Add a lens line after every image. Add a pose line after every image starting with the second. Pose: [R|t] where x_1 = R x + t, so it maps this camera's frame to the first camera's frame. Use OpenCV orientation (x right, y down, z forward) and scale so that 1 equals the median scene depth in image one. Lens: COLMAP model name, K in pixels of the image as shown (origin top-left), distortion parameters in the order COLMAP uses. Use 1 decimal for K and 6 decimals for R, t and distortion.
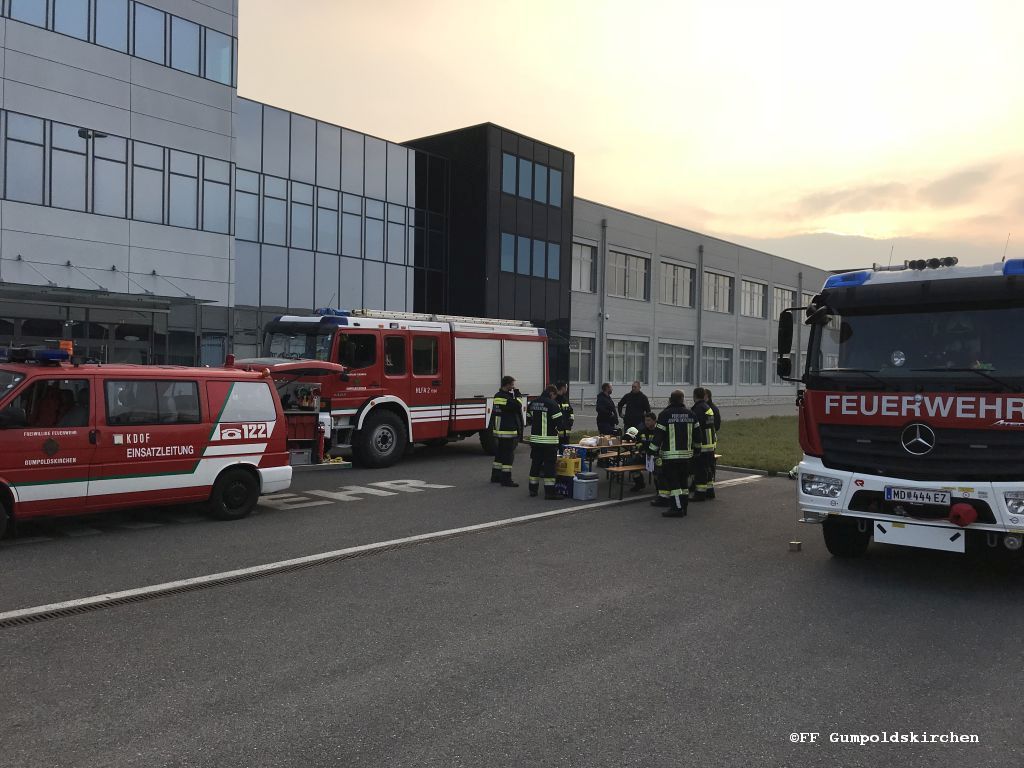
lens RADIAL K [[844.7, 0, 512.0], [0, 844.7, 384.0], [0, 0, 1]] dist [0.003548, -0.002346]
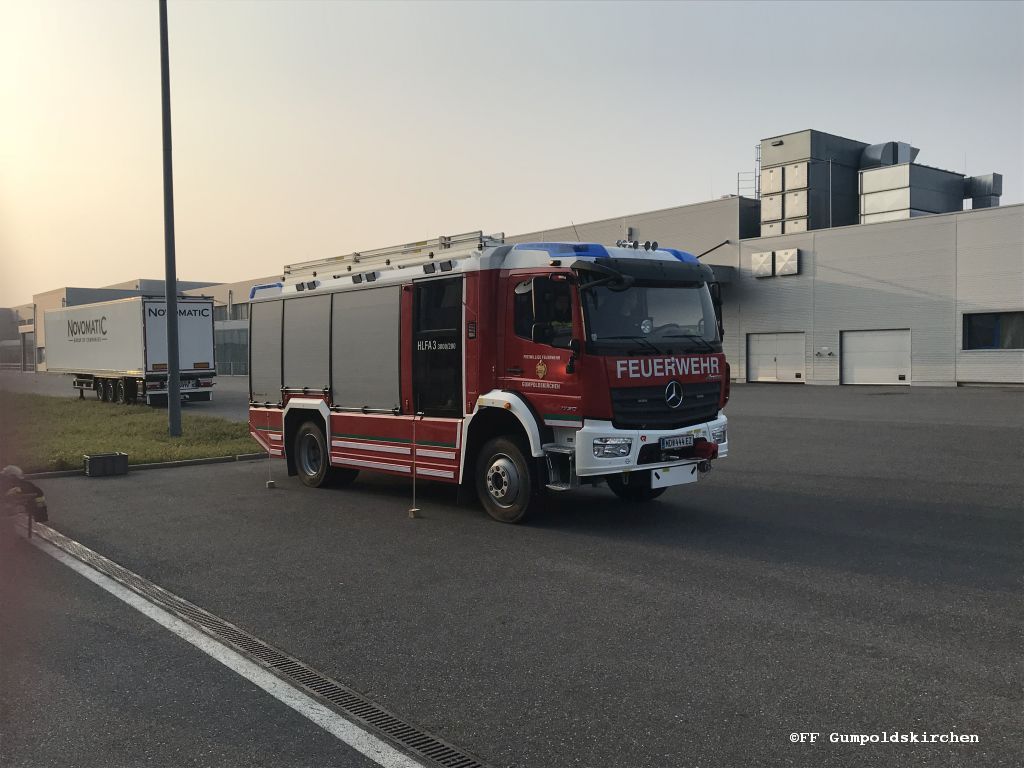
lens RADIAL K [[919.1, 0, 512.0], [0, 919.1, 384.0], [0, 0, 1]] dist [0.005169, -0.001326]
pose [[0.183831, -0.045944, 0.981884, -0.811929], [0.024113, 0.998817, 0.042222, -0.009348], [-0.982662, 0.015914, 0.184721, 0.963825]]
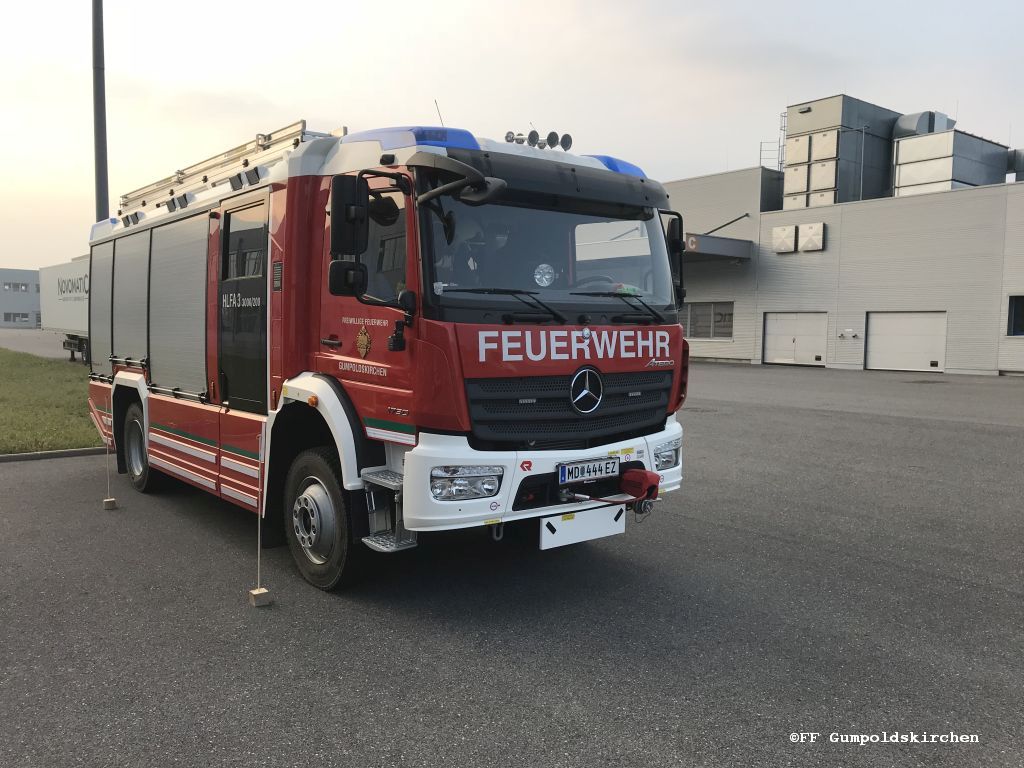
lens RADIAL K [[838.7, 0, 512.0], [0, 838.7, 384.0], [0, 0, 1]] dist [0.103945, -0.001039]
pose [[0.207053, -0.073174, 0.975589, -0.216975], [-0.003942, 0.997128, 0.075626, 0.006032], [-0.978322, -0.019504, 0.206170, 0.896440]]
